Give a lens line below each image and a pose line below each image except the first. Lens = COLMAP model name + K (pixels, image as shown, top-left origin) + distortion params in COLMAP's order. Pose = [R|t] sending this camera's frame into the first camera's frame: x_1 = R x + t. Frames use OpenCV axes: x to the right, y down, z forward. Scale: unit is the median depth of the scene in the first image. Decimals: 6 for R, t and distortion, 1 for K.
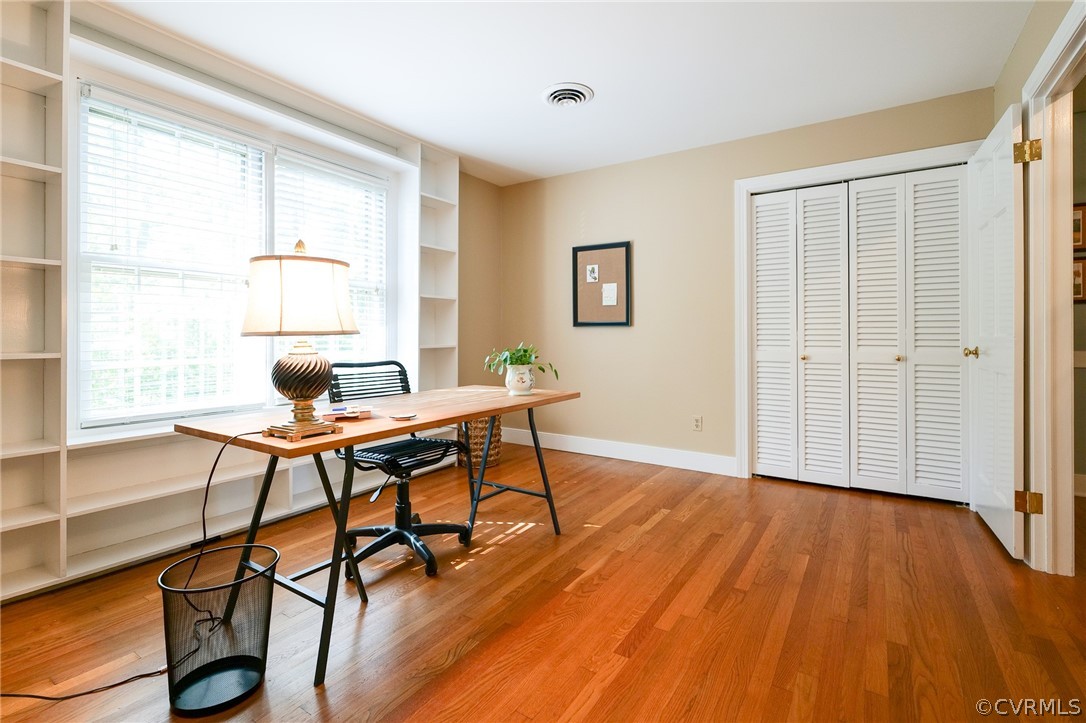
lens RADIAL K [[504.9, 0, 539.3], [0, 504.9, 337.2], [0, 0, 1]] dist [-0.002378, -0.000139]
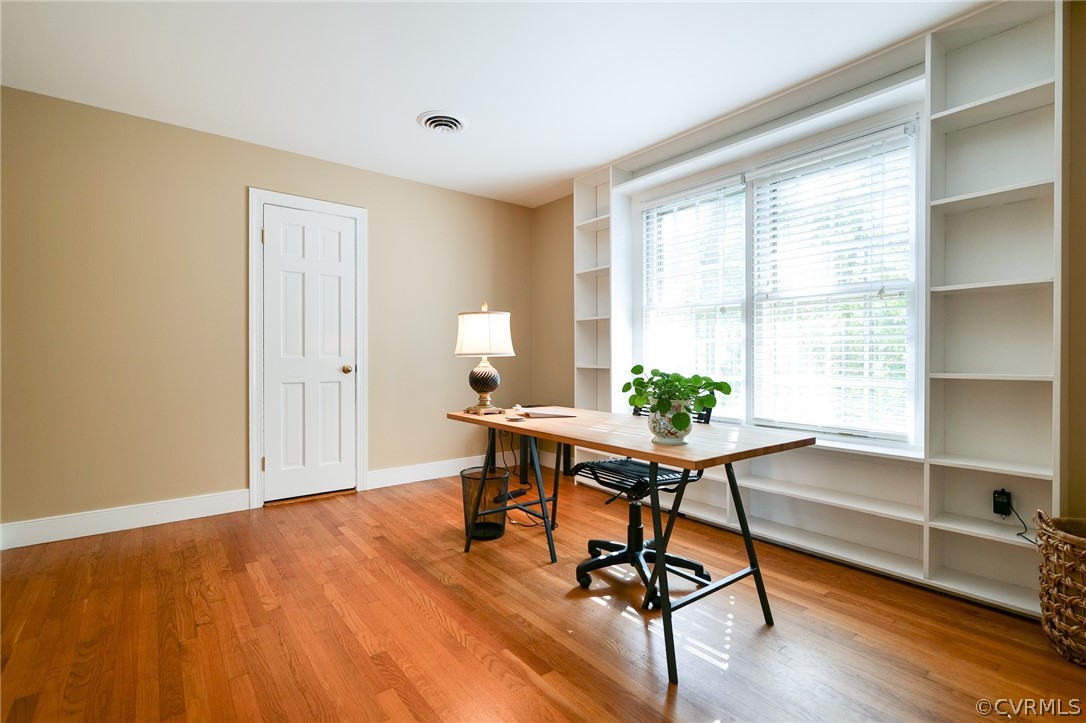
lens RADIAL K [[506.1, 0, 542.7], [0, 506.1, 355.8], [0, 0, 1]] dist [0.003257, 0.000288]
pose [[-0.322947, 0.005221, -0.946403, 0.768167], [-0.001047, 0.999982, 0.005873, -0.012285], [0.946417, 0.002887, -0.322935, 1.202855]]
